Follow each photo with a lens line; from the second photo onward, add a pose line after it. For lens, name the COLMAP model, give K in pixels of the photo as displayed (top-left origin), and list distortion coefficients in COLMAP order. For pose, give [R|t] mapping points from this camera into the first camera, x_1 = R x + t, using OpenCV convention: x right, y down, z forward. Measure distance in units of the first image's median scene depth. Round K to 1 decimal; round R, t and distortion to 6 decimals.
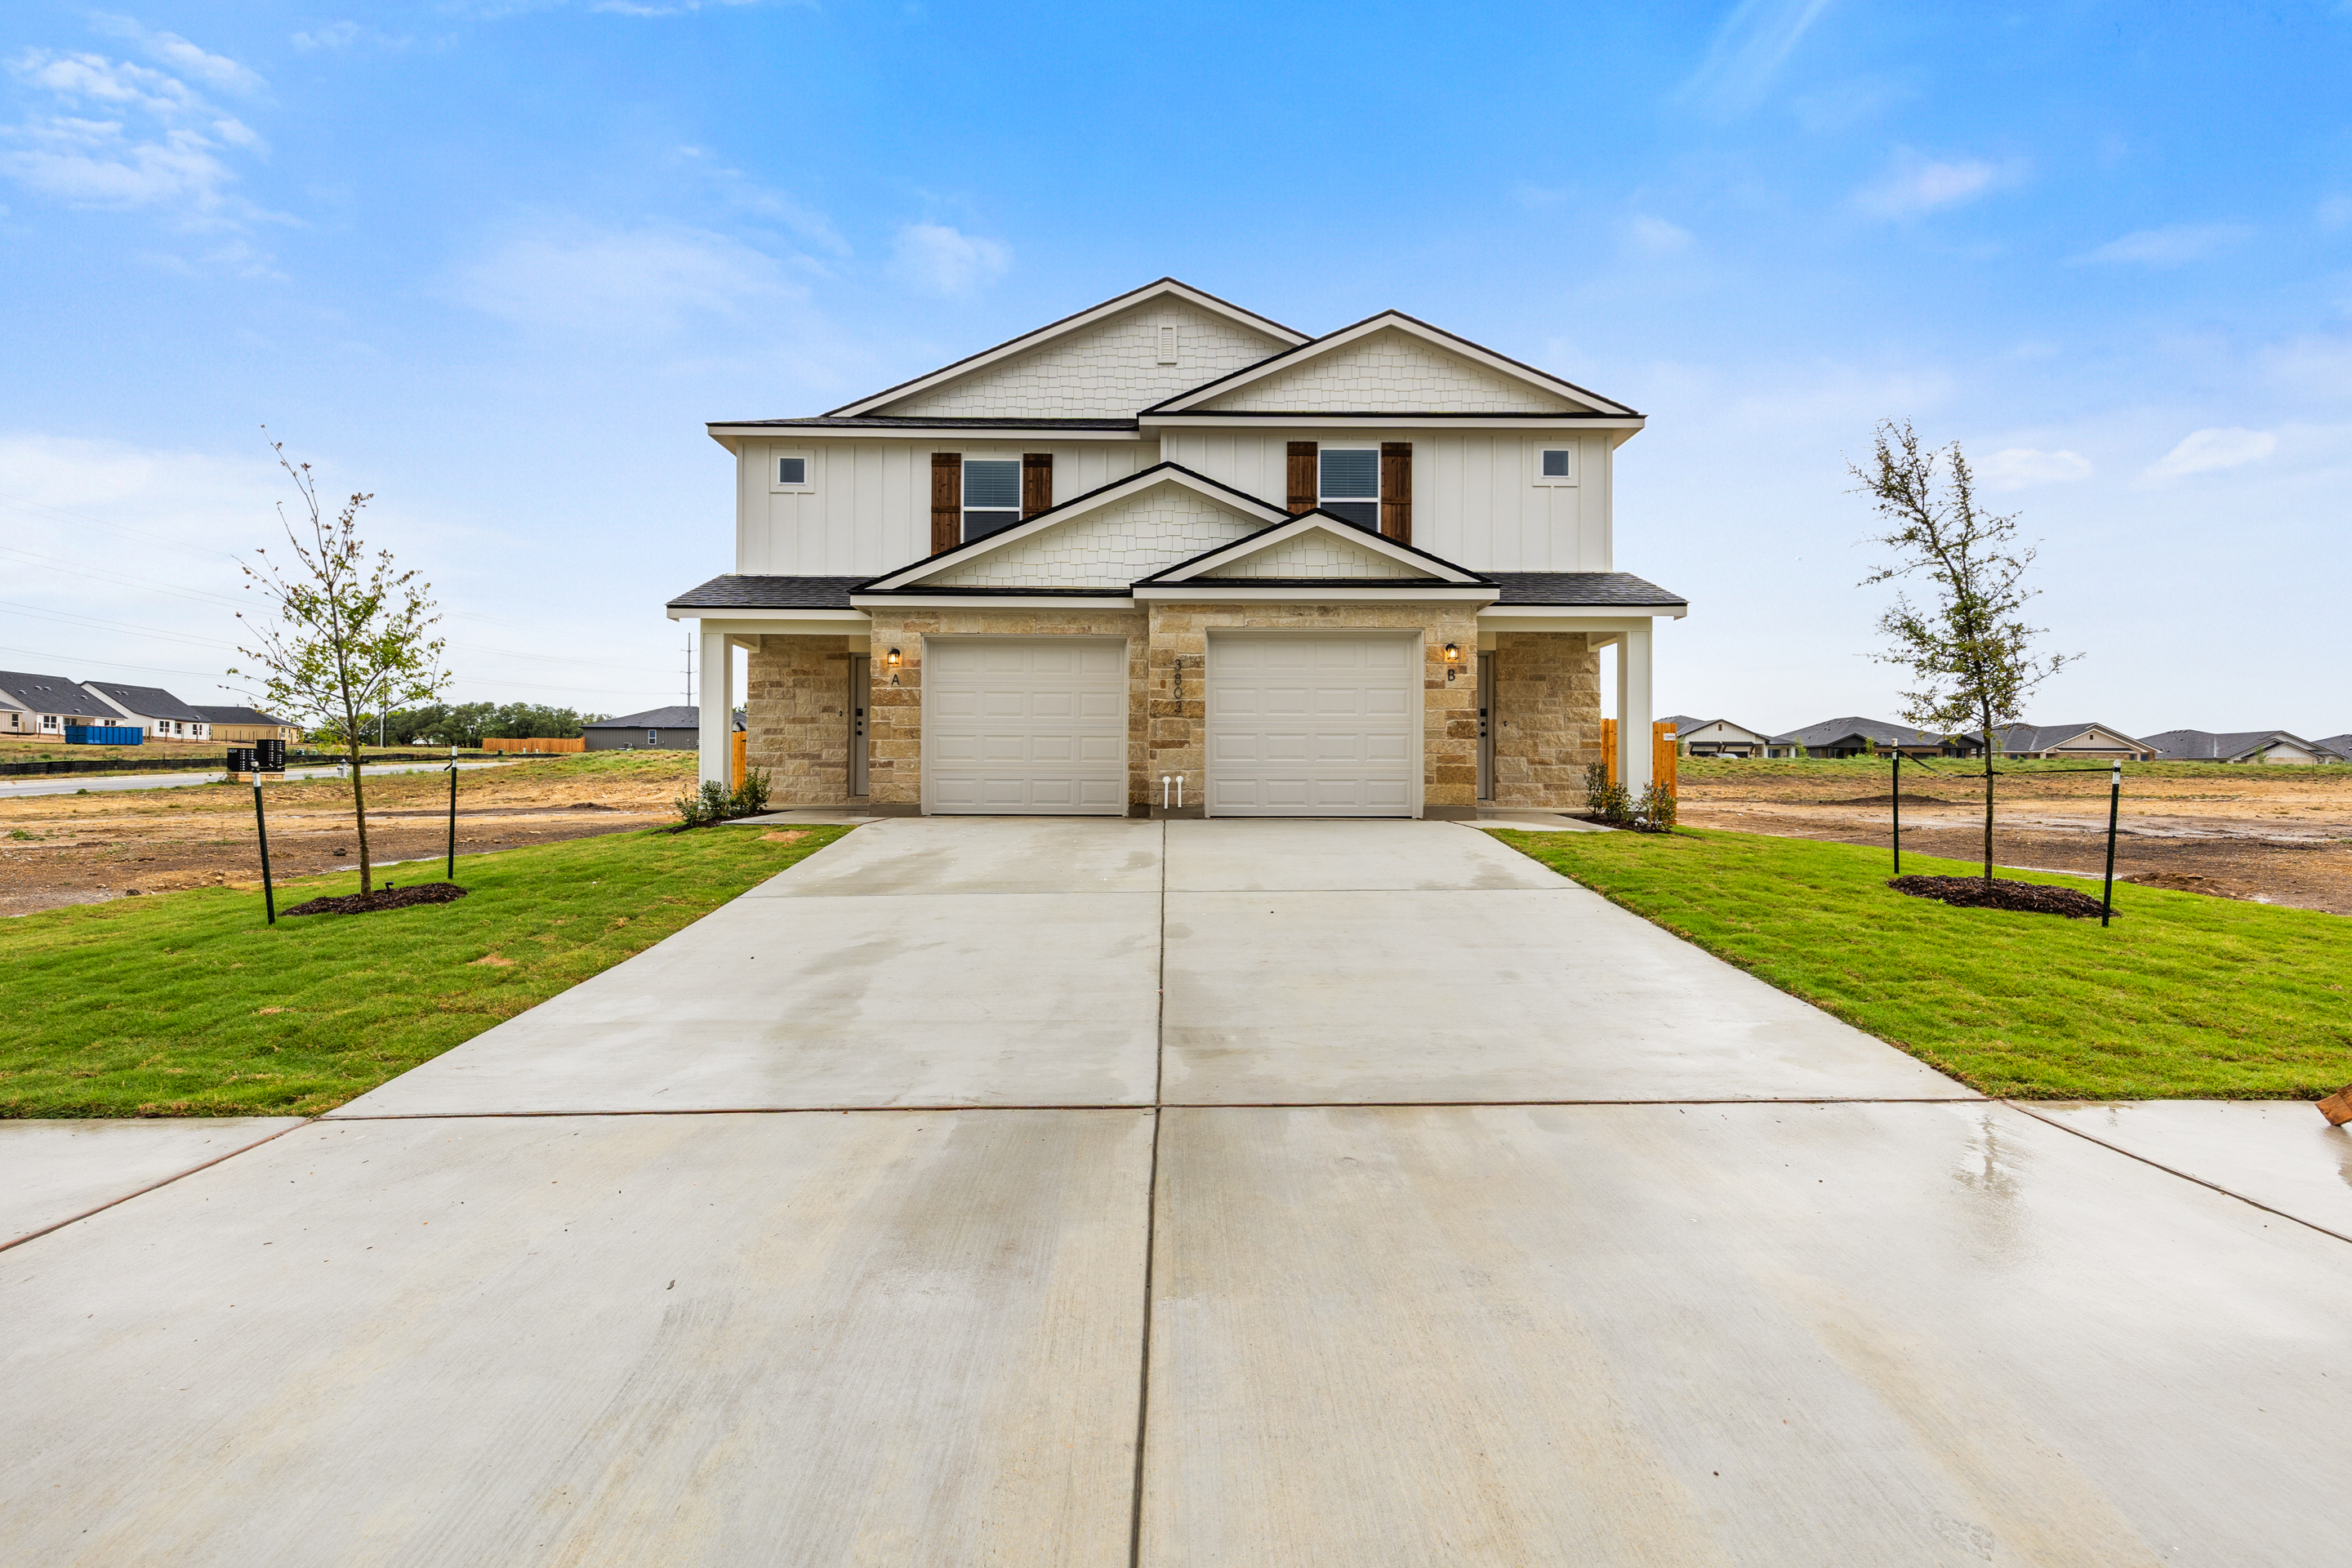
lens RADIAL K [[1110.0, 0, 1176.0], [0, 1110.0, 784.0], [0, 0, 1]] dist [0.000794, 0.000084]
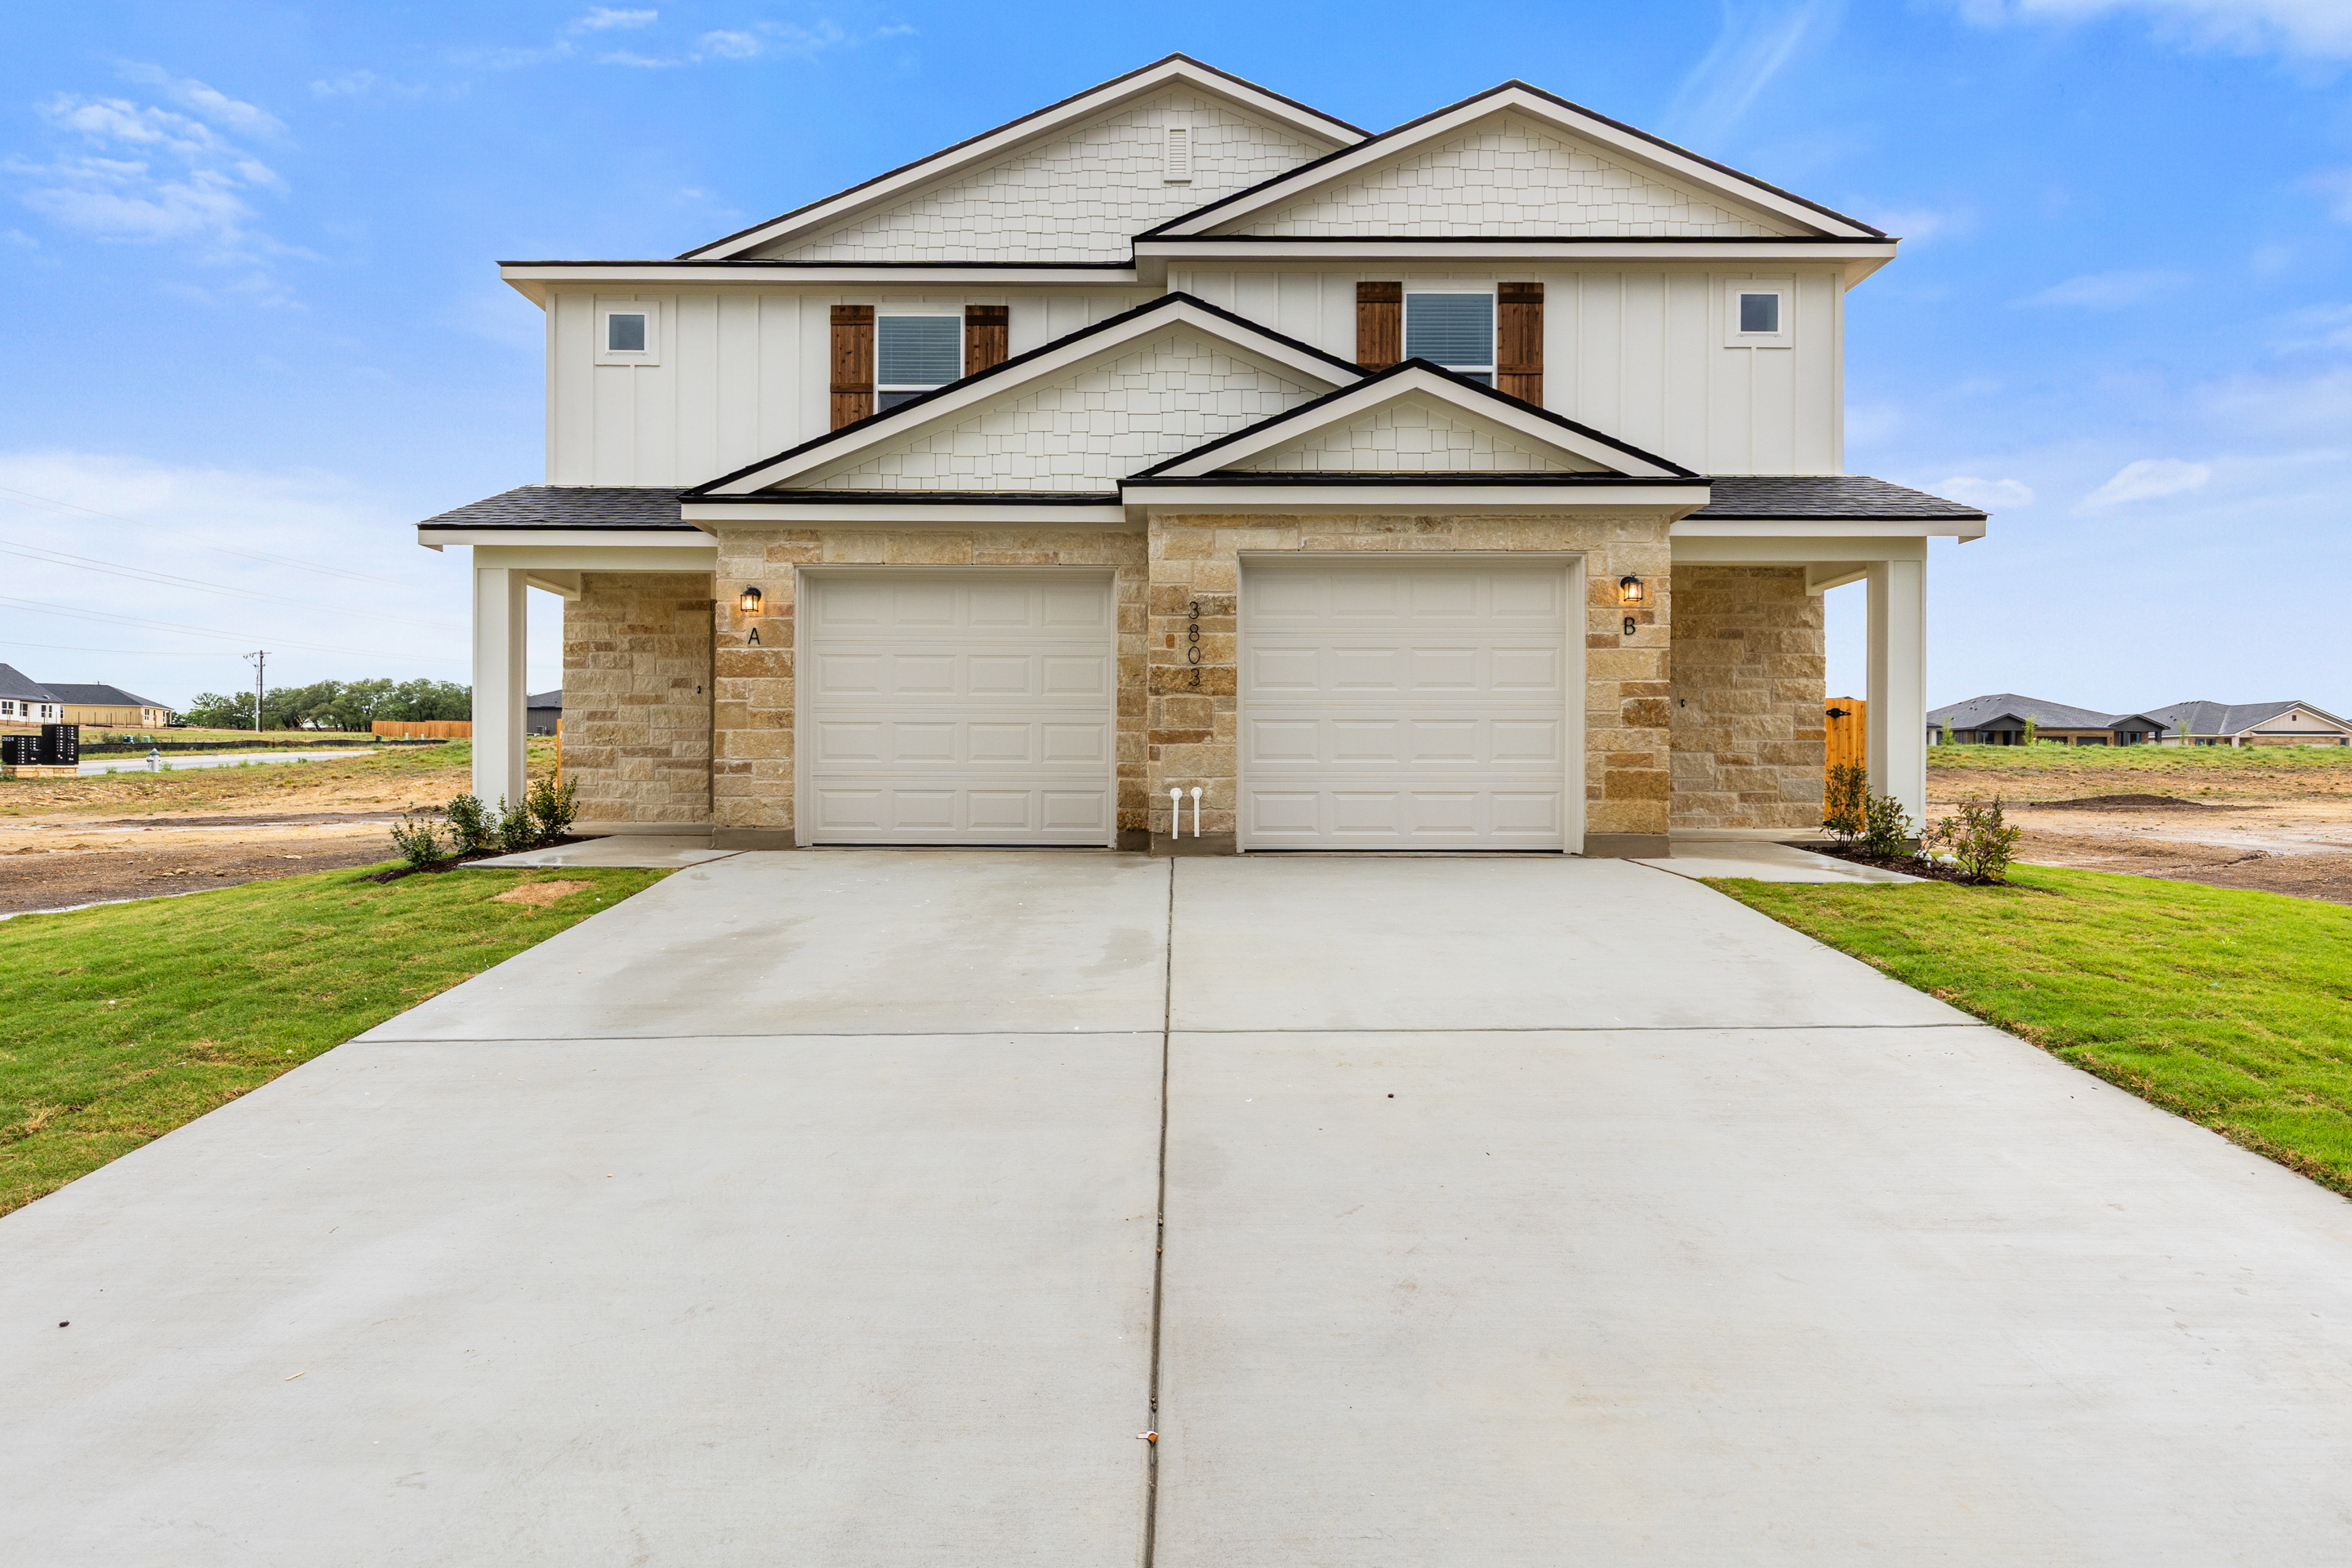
lens RADIAL K [[1275.4, 0, 1176.0], [0, 1275.4, 784.0], [0, 0, 1]] dist [-0.002496, -0.000486]
pose [[0.999935, -0.000543, -0.011423, -0.000185], [0.000651, 0.999955, 0.009436, -0.013106], [0.011417, -0.009443, 0.999890, 0.228178]]
